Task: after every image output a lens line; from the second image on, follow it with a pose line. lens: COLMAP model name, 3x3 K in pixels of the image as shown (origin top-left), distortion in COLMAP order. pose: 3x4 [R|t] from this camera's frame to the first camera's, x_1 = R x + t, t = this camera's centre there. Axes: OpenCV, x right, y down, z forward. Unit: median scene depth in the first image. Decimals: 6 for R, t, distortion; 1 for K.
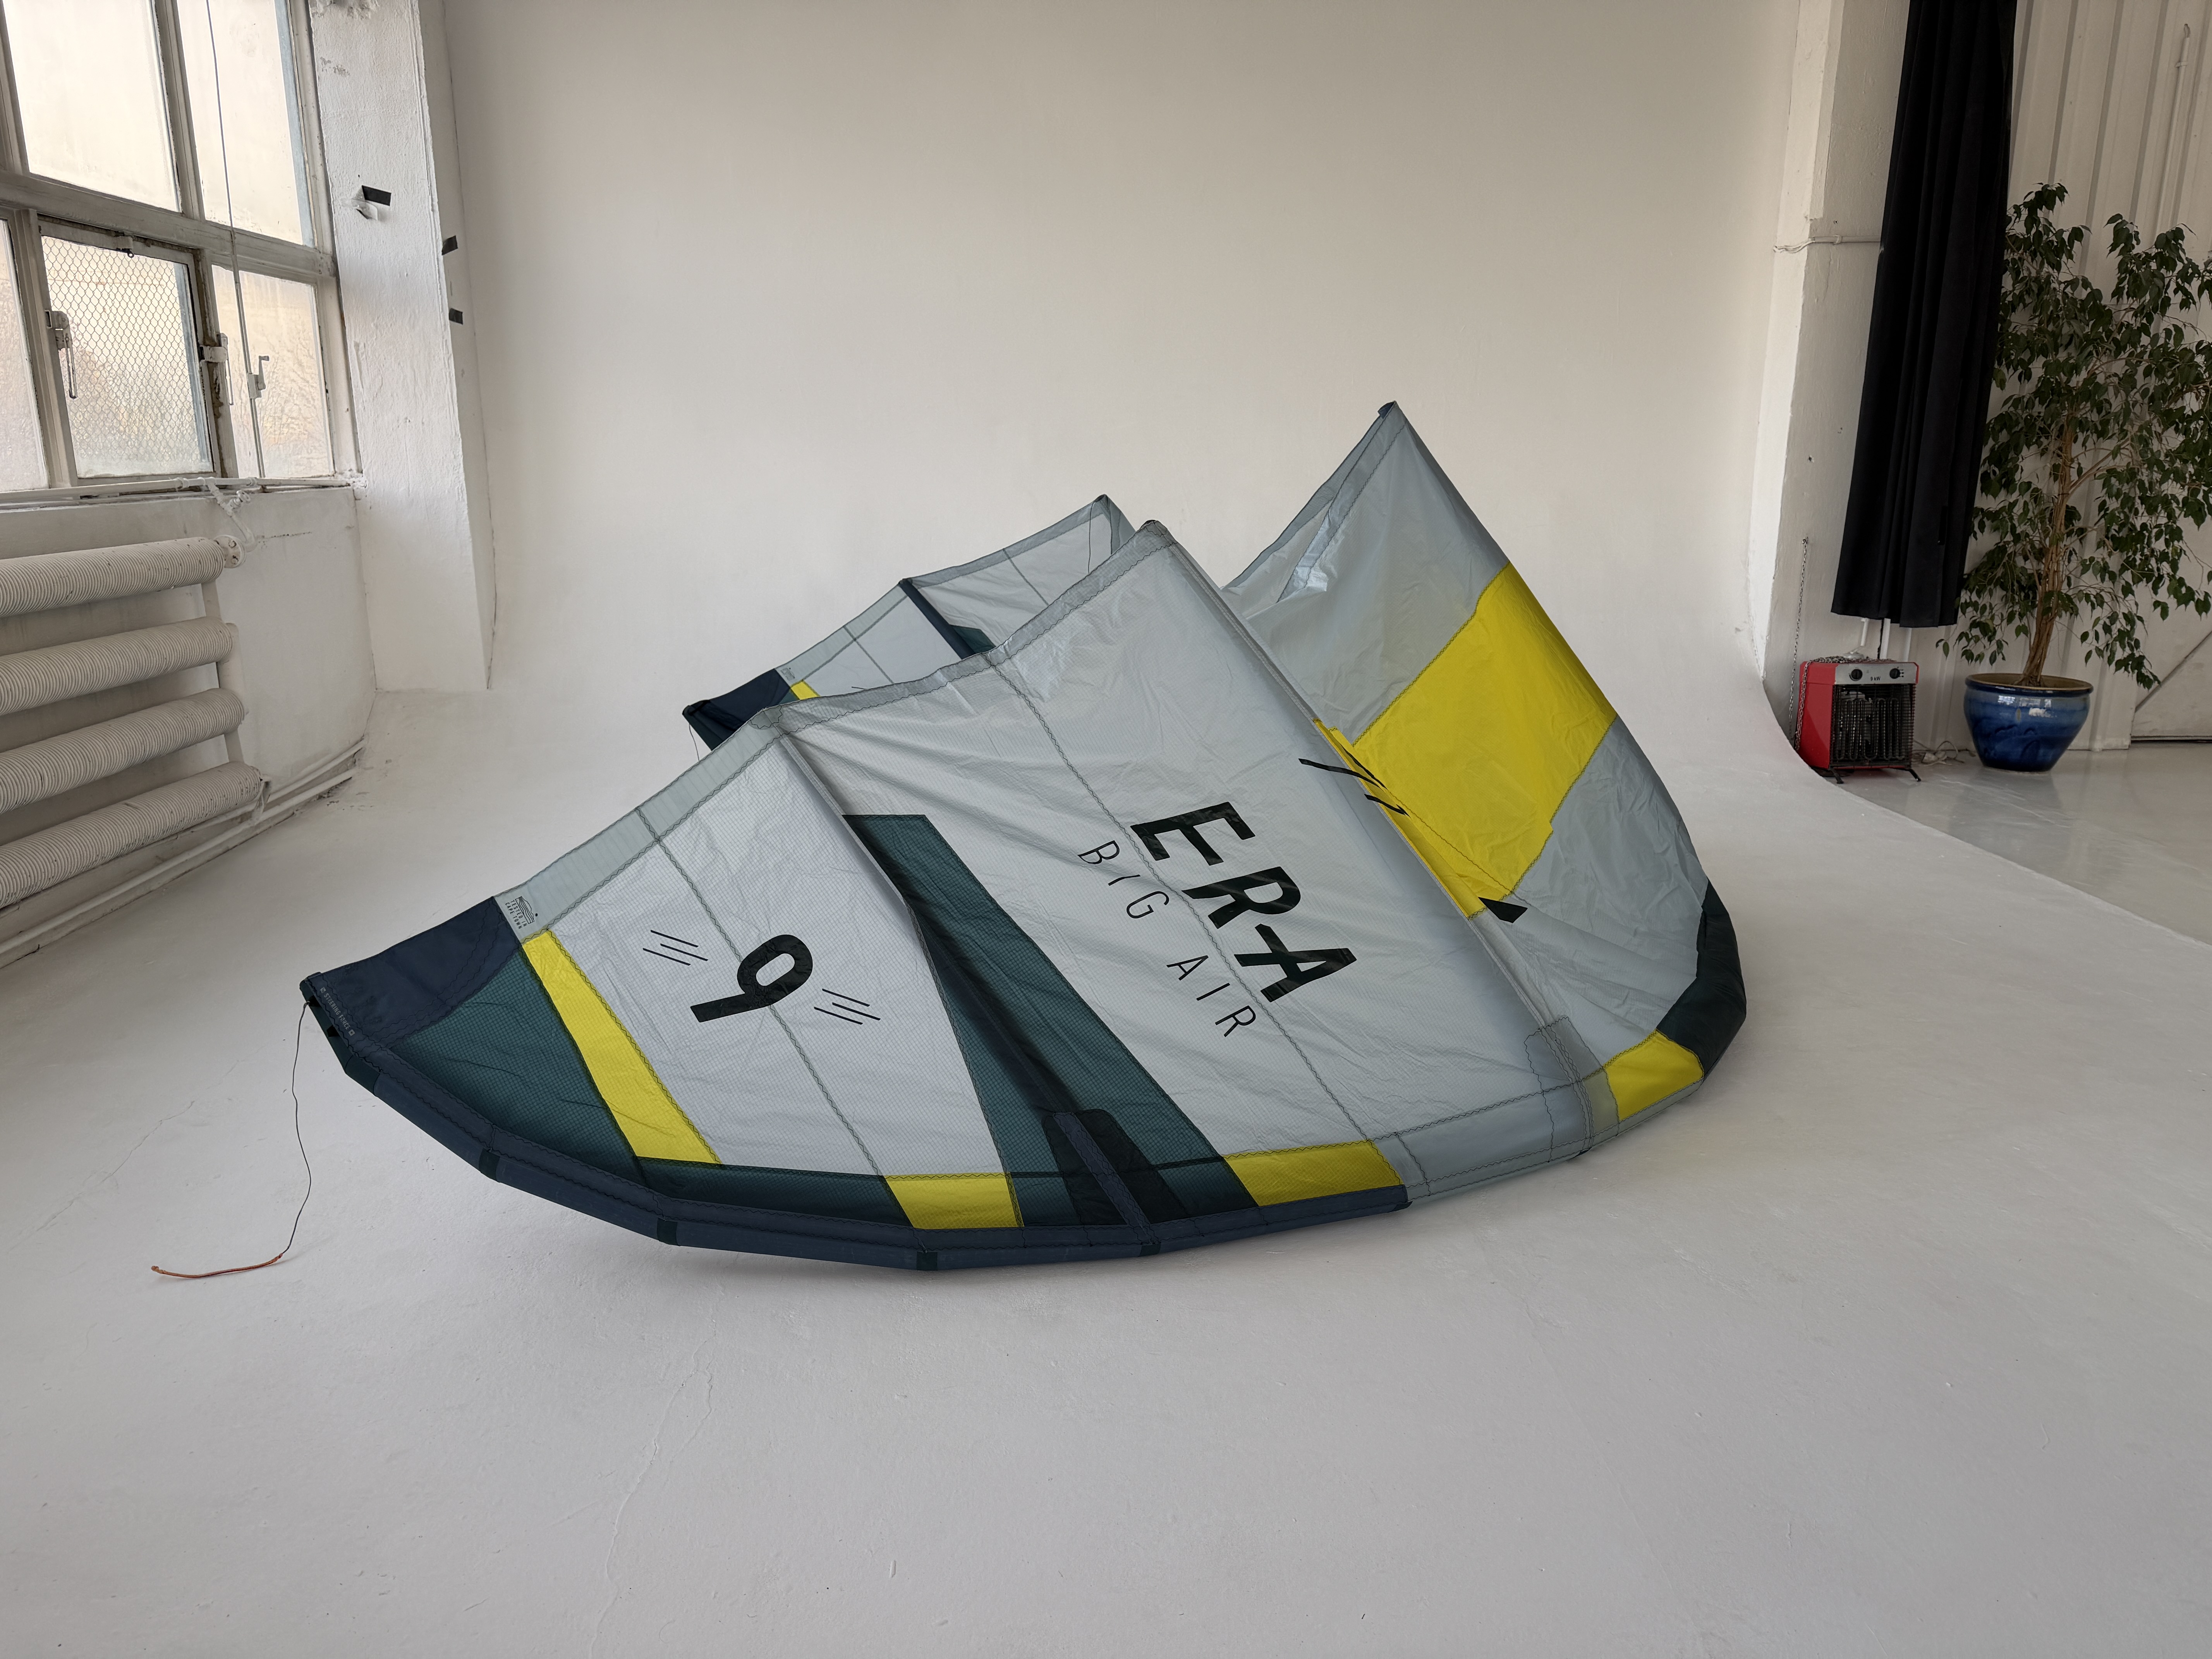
lens RADIAL K [[1583.1, 0, 1114.7], [0, 1583.1, 830.9], [0, 0, 1]] dist [0.008282, -0.007465]
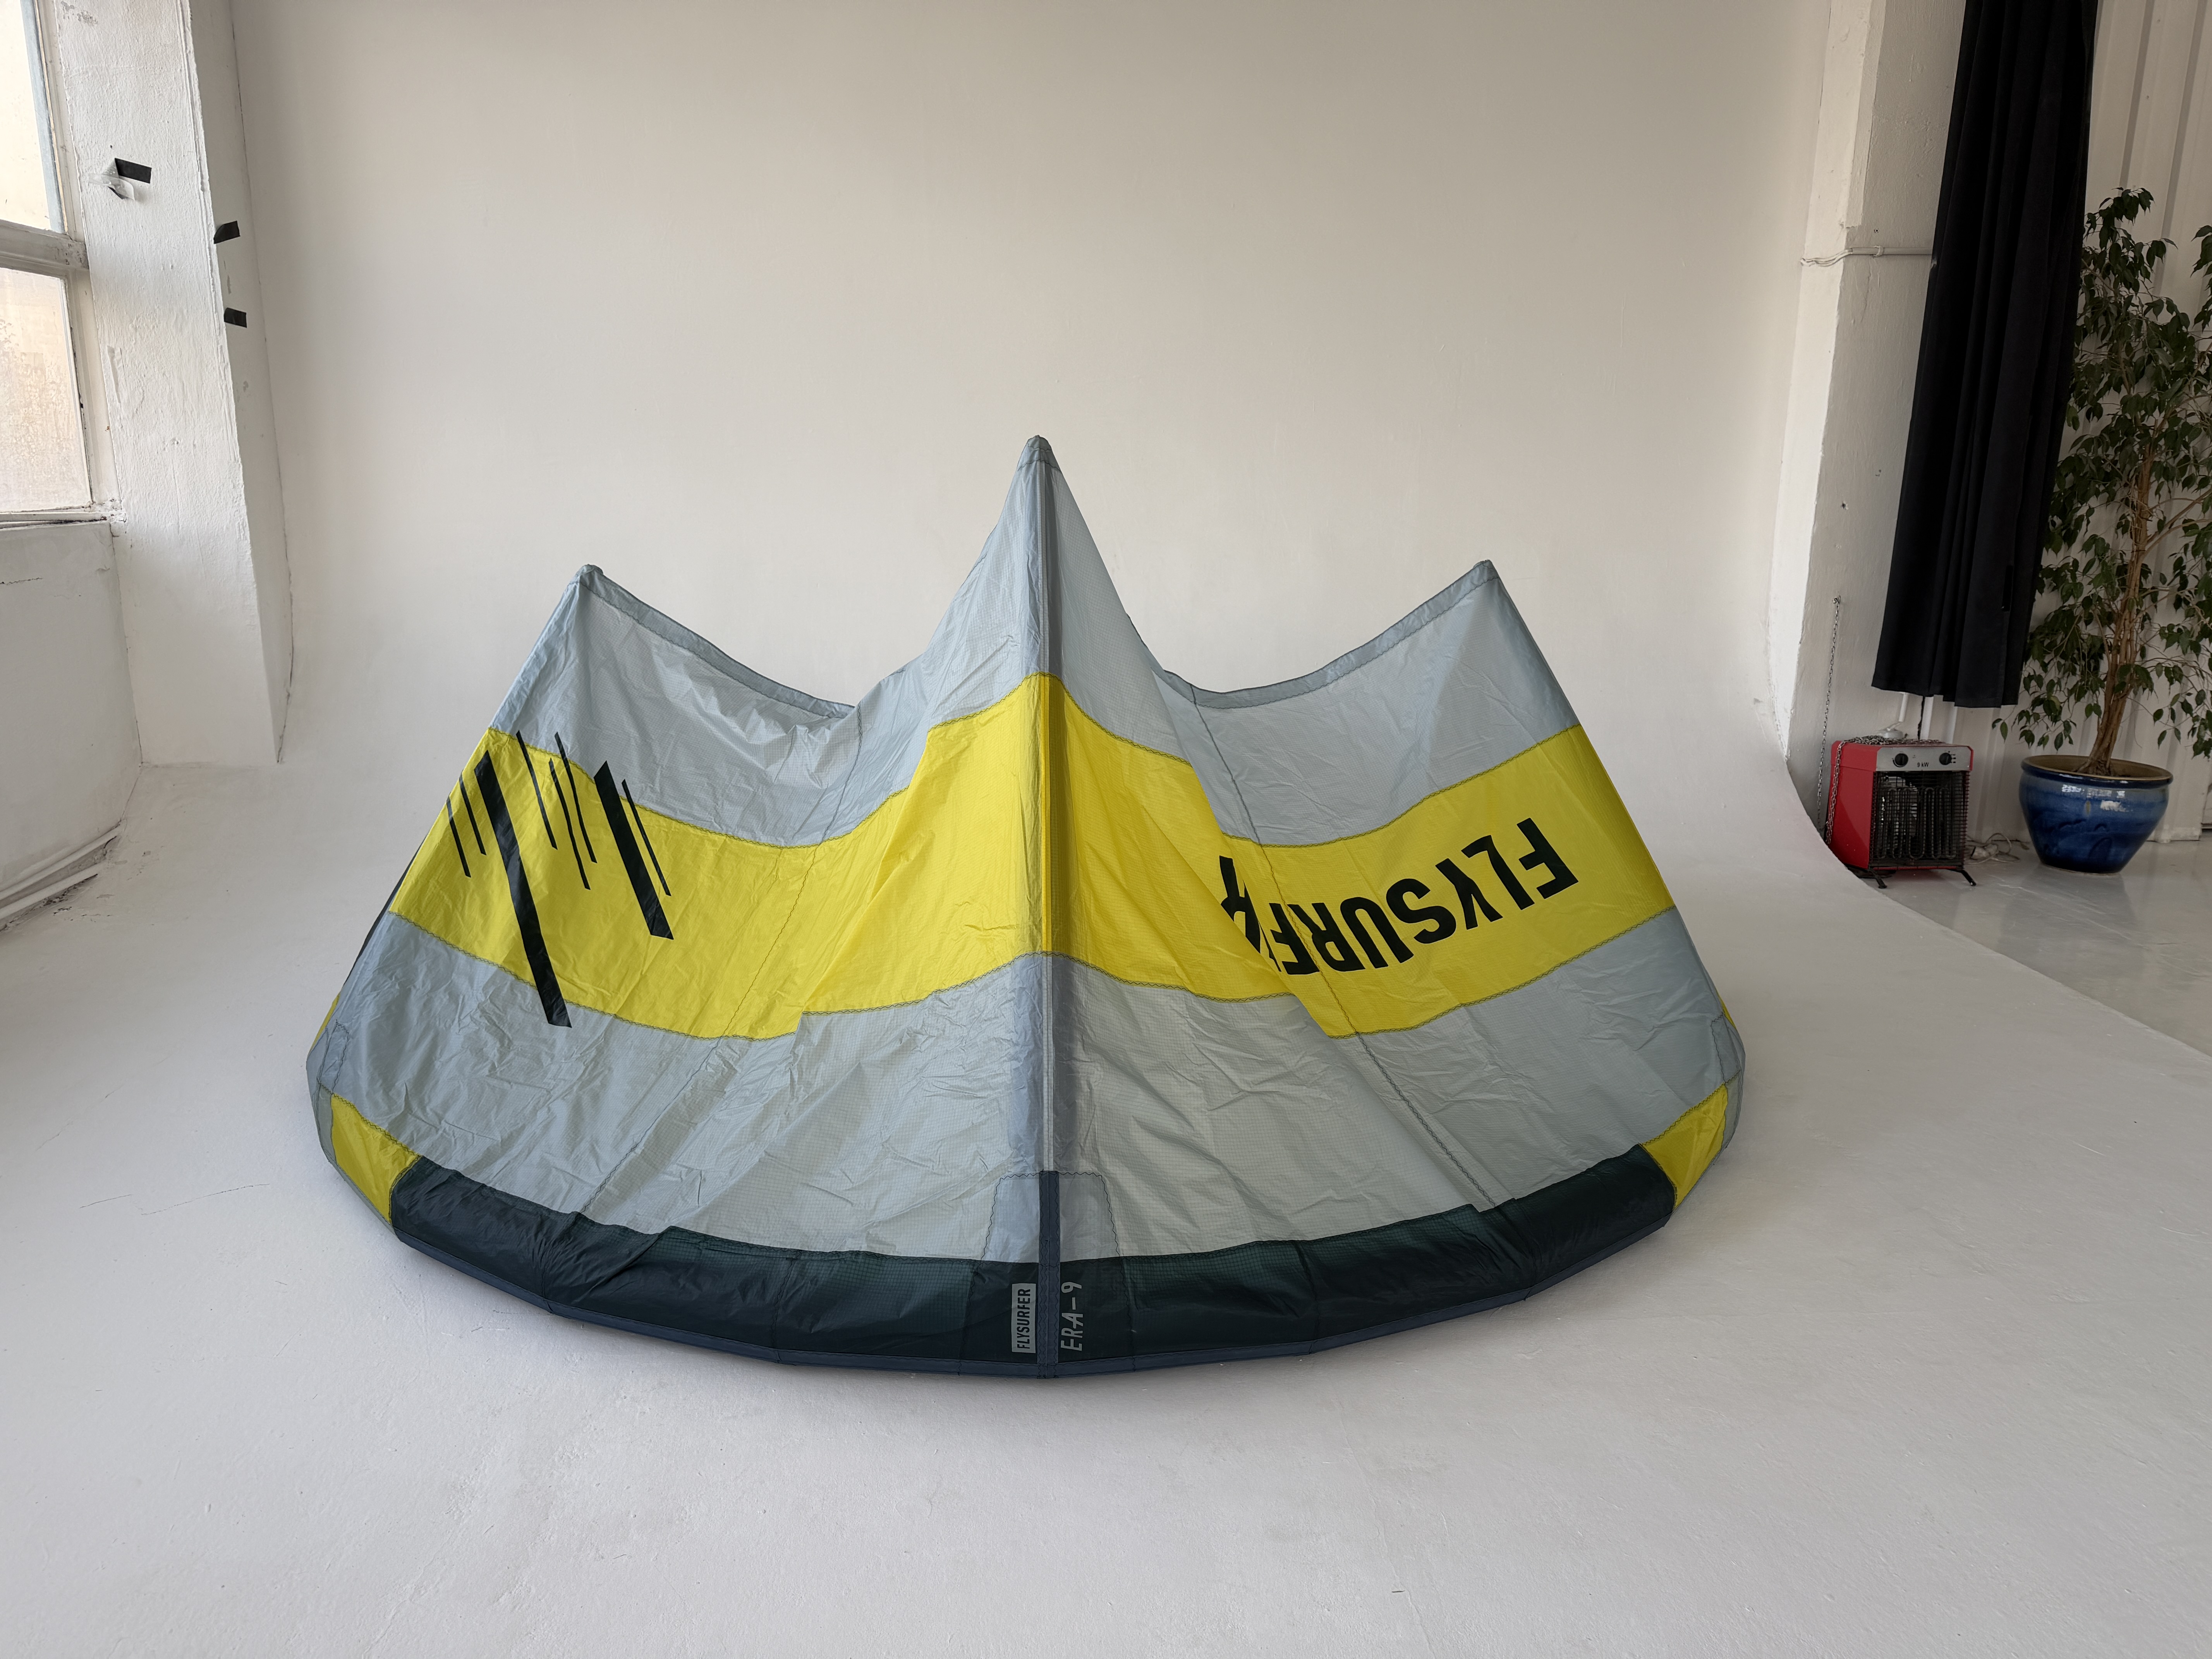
lens RADIAL K [[1601.6, 0, 1114.1], [0, 1601.6, 829.0], [0, 0, 1]] dist [0.004339, -0.004378]
pose [[0.999688, 0.006199, 0.024184, 0.025190], [-0.005893, 0.999902, -0.012705, -0.048971], [-0.024260, 0.012559, 0.999627, 0.153093]]
